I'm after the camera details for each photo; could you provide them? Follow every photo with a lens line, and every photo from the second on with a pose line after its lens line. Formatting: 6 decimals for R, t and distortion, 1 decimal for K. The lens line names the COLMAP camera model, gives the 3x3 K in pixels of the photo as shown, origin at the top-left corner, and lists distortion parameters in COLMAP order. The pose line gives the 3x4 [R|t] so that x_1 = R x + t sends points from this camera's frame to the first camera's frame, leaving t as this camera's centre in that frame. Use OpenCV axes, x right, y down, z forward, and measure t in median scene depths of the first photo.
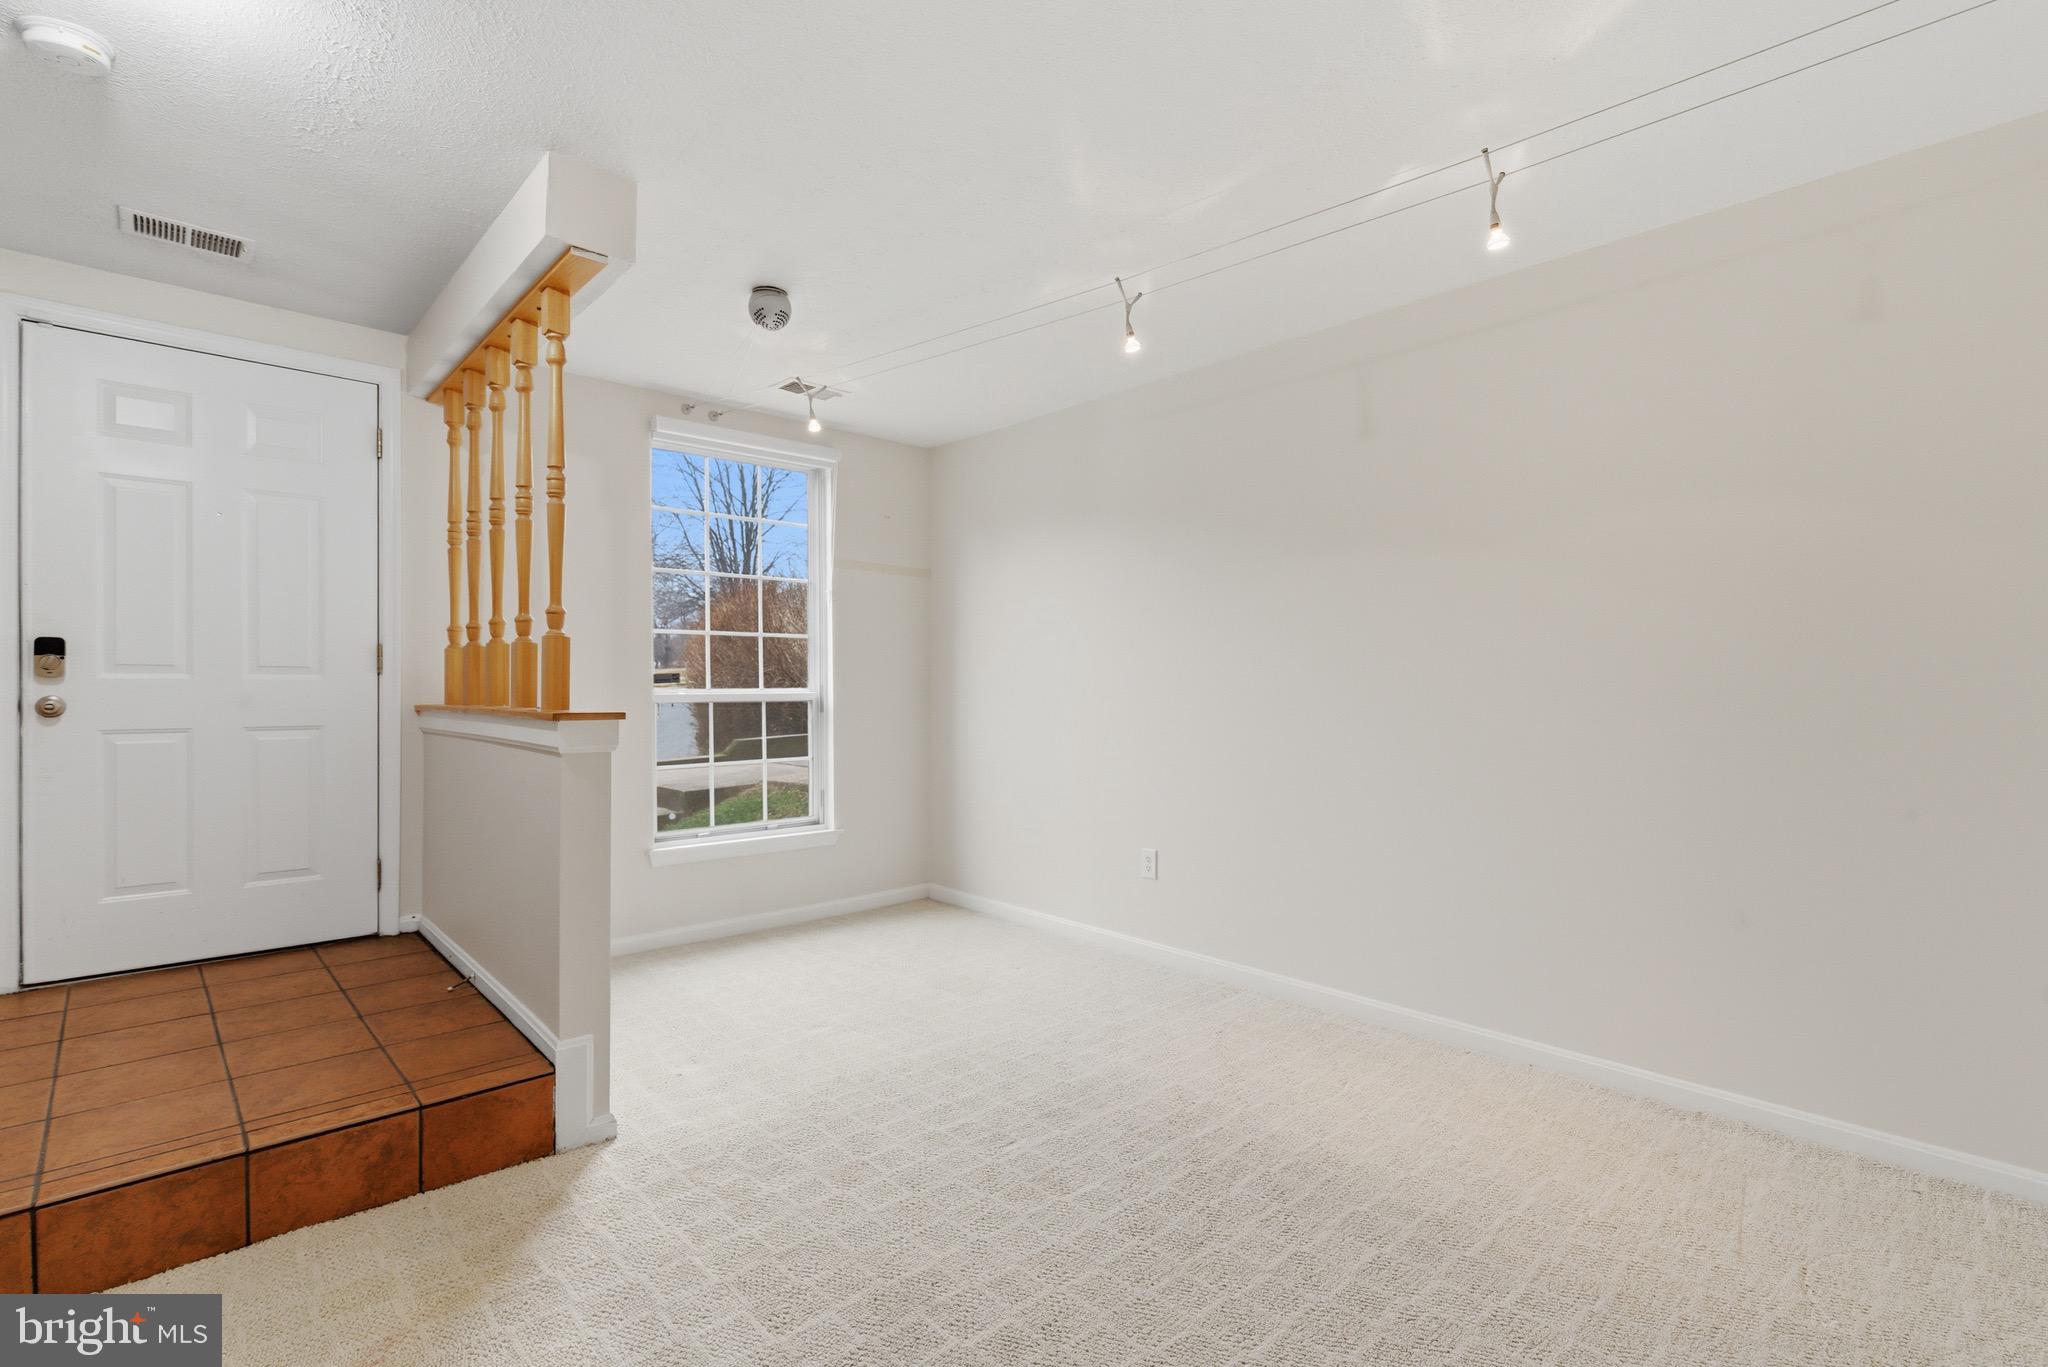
lens RADIAL K [[950.1, 0, 1011.6], [0, 950.1, 672.5], [0, 0, 1]] dist [0.001898, 0.000082]
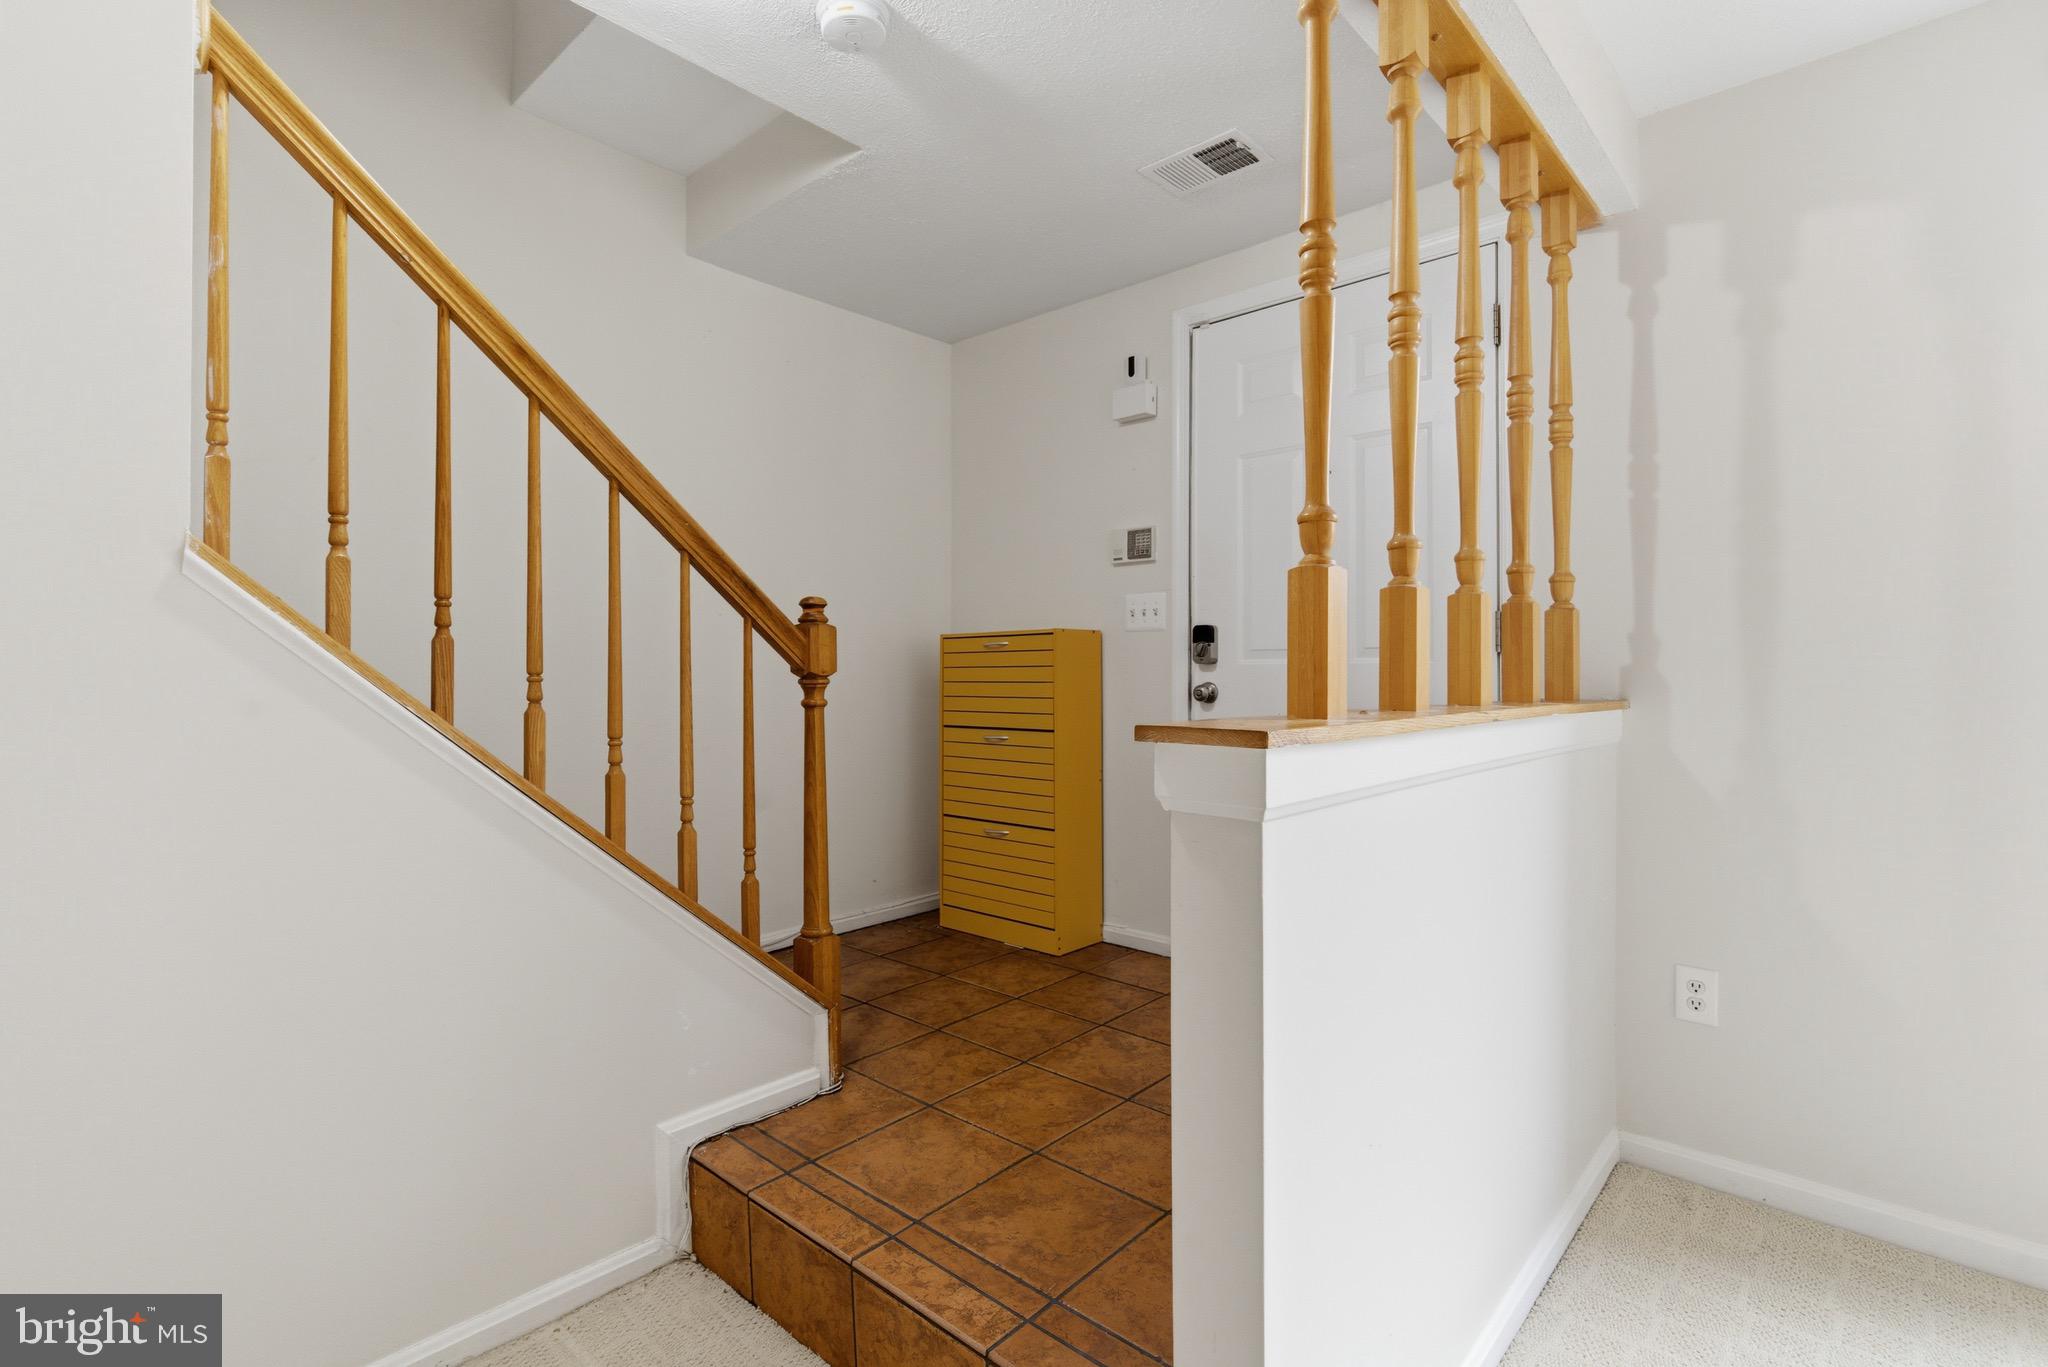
lens RADIAL K [[960.6, 0, 1025.9], [0, 960.6, 650.3], [0, 0, 1]] dist [0.001849, 0.000153]
pose [[0.098357, -0.007318, -0.995124, 0.018344], [0.010225, 0.999928, -0.006342, -0.007319], [0.995099, -0.009551, 0.098425, 0.928098]]
